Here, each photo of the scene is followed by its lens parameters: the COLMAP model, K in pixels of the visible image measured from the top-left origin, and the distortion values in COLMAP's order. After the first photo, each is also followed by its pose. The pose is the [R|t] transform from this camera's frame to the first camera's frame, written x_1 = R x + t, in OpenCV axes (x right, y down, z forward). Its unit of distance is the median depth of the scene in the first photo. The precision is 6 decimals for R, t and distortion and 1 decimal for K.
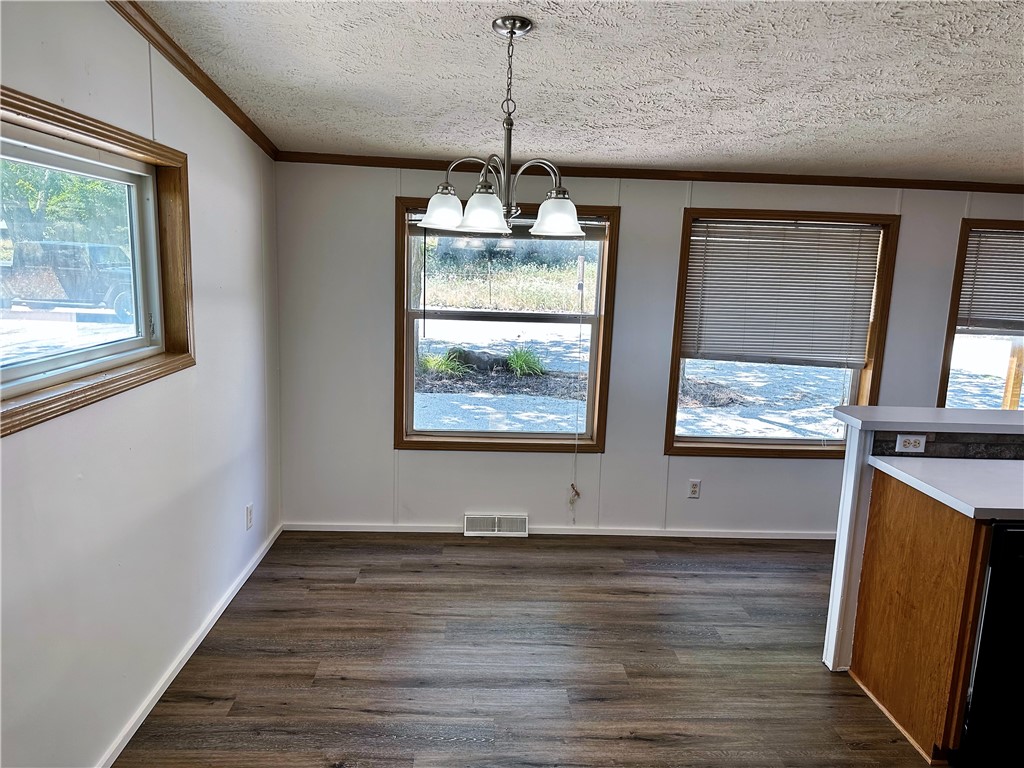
lens RADIAL K [[711.3, 0, 516.6], [0, 711.3, 385.1], [0, 0, 1]] dist [0.124879, -0.175510]
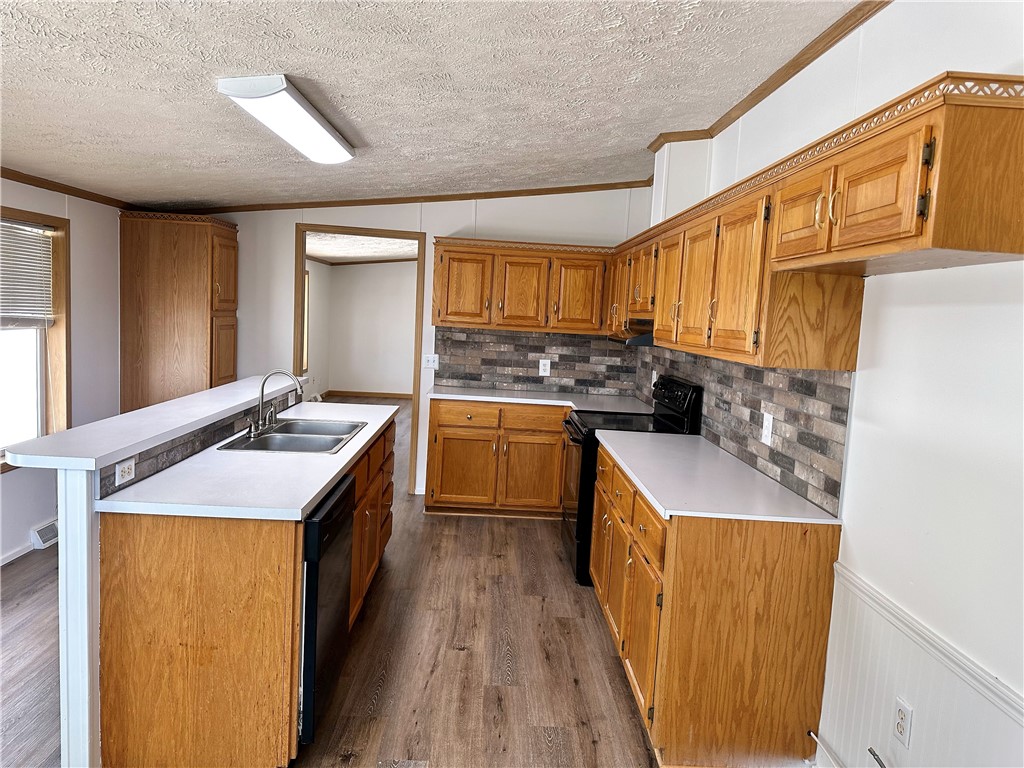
lens RADIAL K [[711.3, 0, 516.6], [0, 711.3, 385.1], [0, 0, 1]] dist [0.124879, -0.175510]
pose [[0.024908, -0.137118, 0.990241, -0.192164], [0.113609, 0.984520, 0.133468, -0.058938], [-0.993213, 0.109175, 0.040100, 0.399715]]
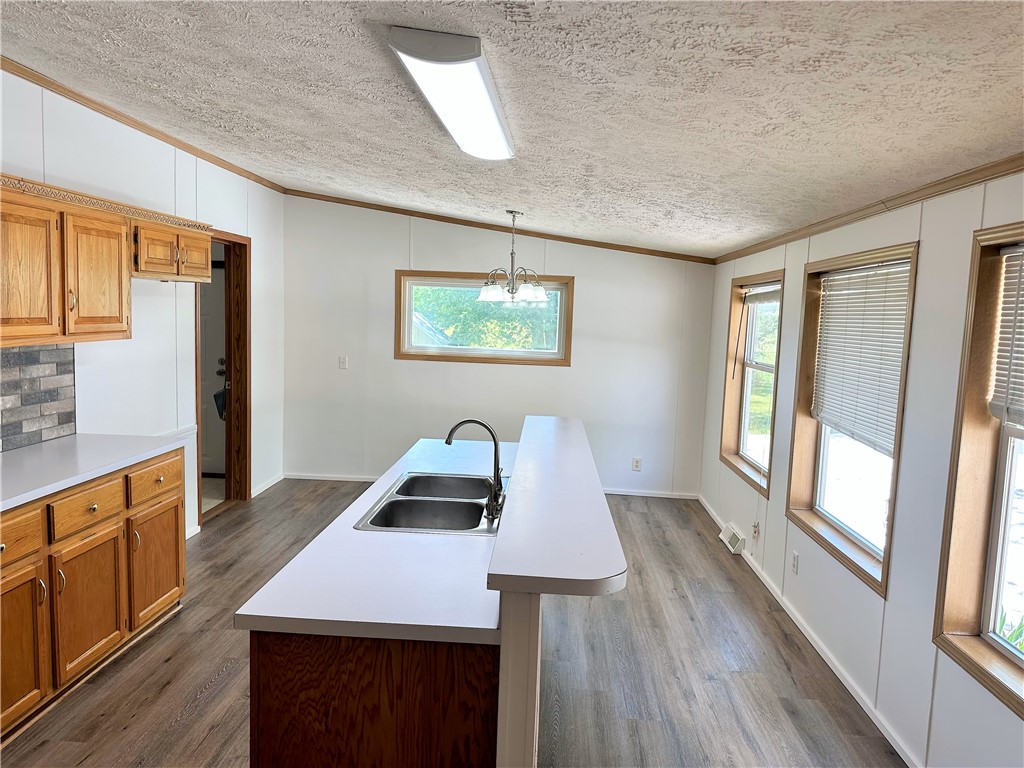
lens RADIAL K [[711.3, 0, 516.6], [0, 711.3, 385.1], [0, 0, 1]] dist [0.124879, -0.175510]
pose [[-0.104081, 0.057142, -0.992926, 1.436775], [-0.206245, 0.975406, 0.077753, -0.089408], [0.972949, 0.212879, -0.089735, 0.834023]]
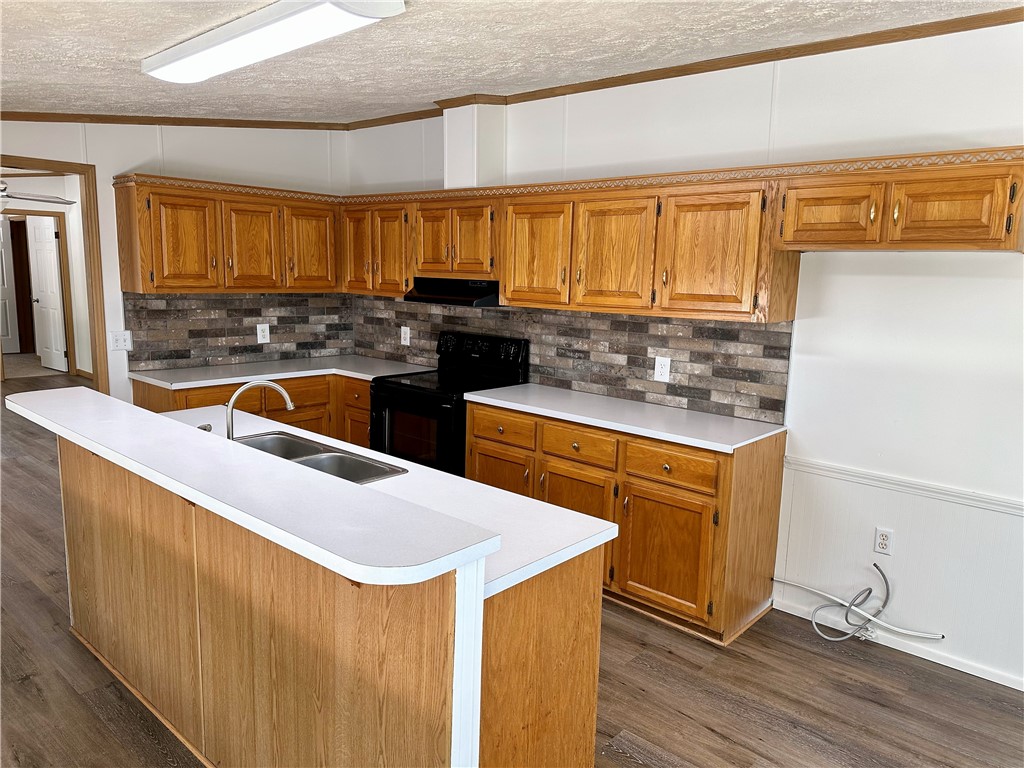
lens RADIAL K [[711.3, 0, 516.6], [0, 711.3, 385.1], [0, 0, 1]] dist [0.124879, -0.175510]
pose [[-0.712172, -0.169242, 0.681299, 0.081828], [0.064509, 0.950621, 0.303577, -0.174448], [-0.699035, 0.260149, -0.666088, 1.011548]]
